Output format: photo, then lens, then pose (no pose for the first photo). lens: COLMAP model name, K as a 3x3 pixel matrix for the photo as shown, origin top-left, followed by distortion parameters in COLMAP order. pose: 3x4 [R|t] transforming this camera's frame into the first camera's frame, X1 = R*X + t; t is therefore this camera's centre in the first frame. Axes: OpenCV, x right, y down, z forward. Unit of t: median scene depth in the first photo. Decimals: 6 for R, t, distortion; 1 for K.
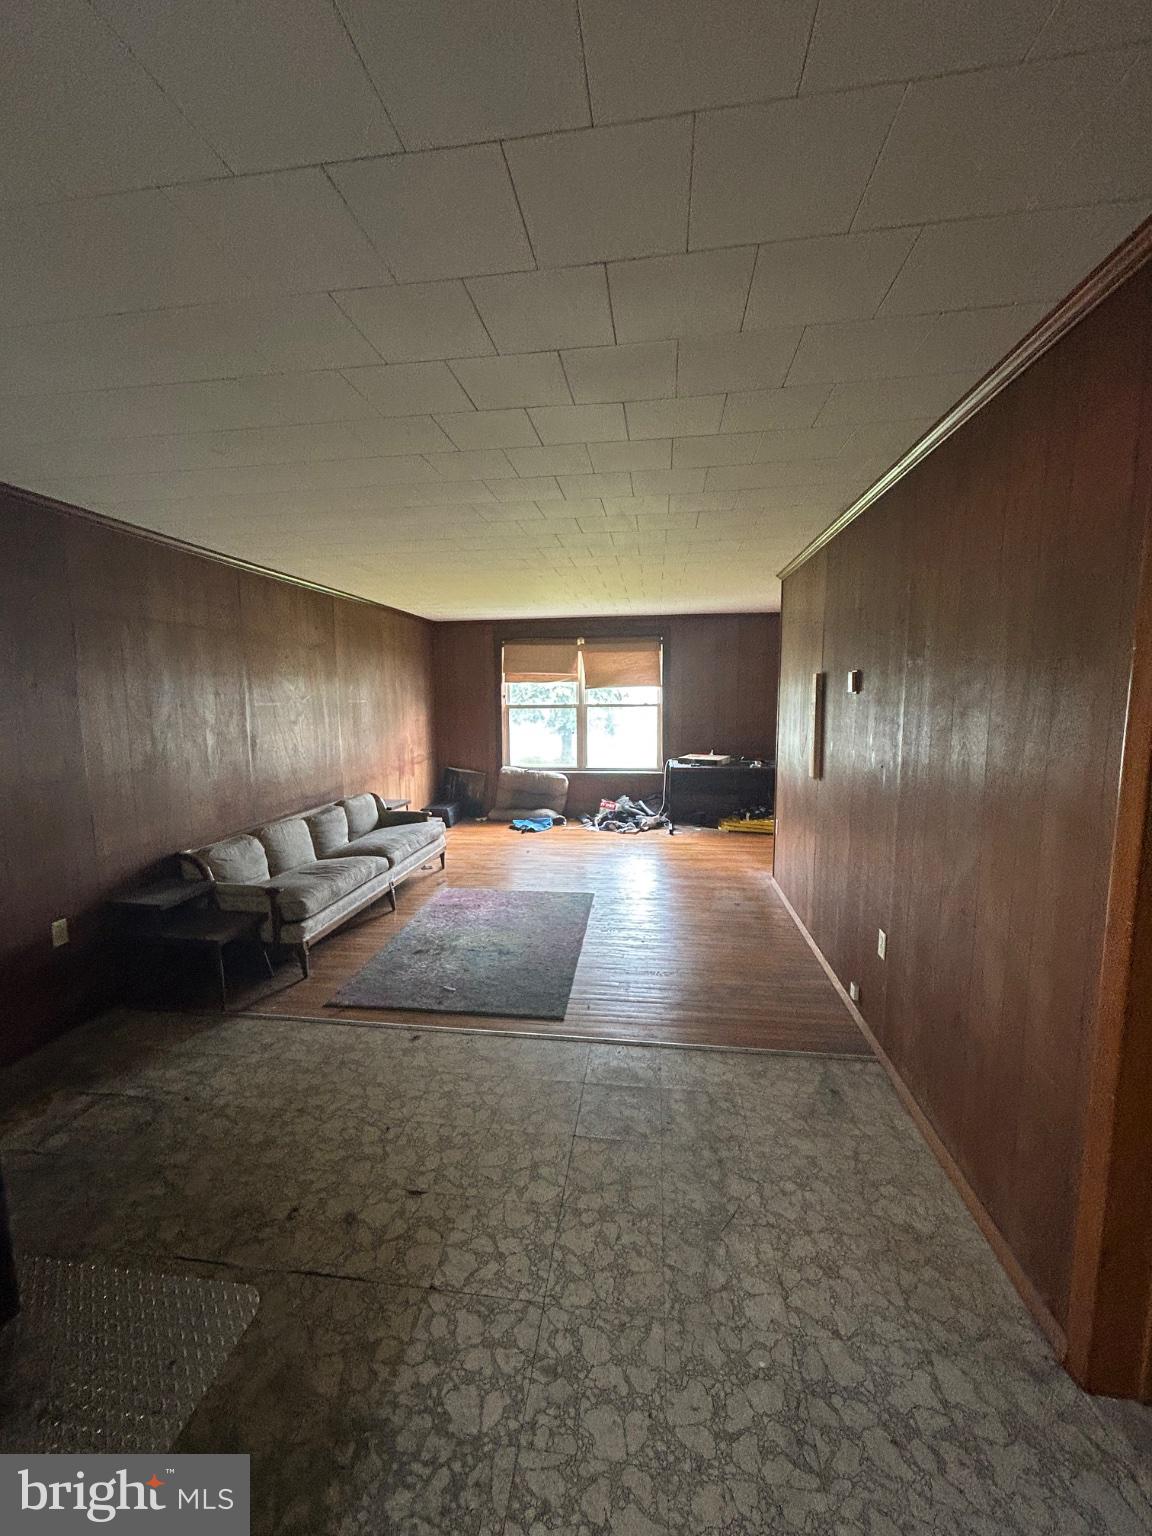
lens RADIAL K [[619.6, 0, 576.4], [0, 619.6, 764.5], [0, 0, 1]] dist [0.000487, 0.000611]
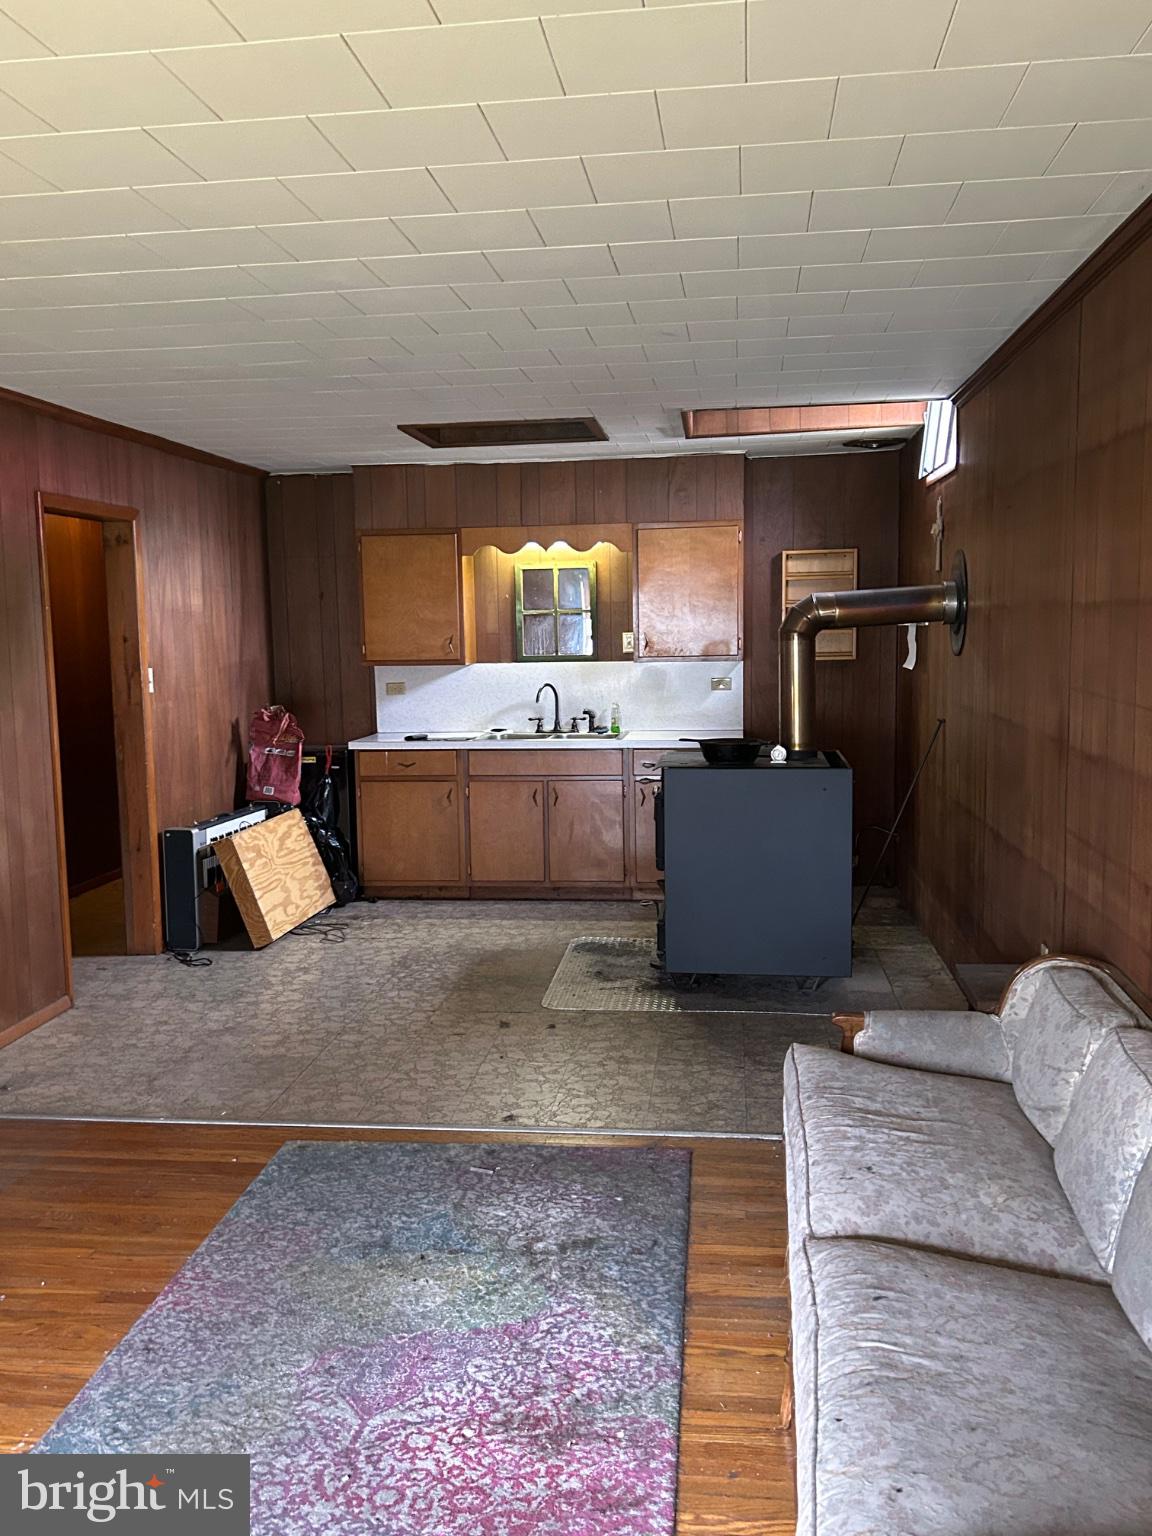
lens RADIAL K [[1360.2, 0, 561.5], [0, 1360.2, 780.8], [0, 0, 1]] dist [0.048077, -0.071560]
pose [[-0.999695, 0.024684, 0.001008, -0.499627], [0.024236, 0.972012, 0.233676, -0.422716], [0.004788, 0.233629, -0.972314, 3.648317]]
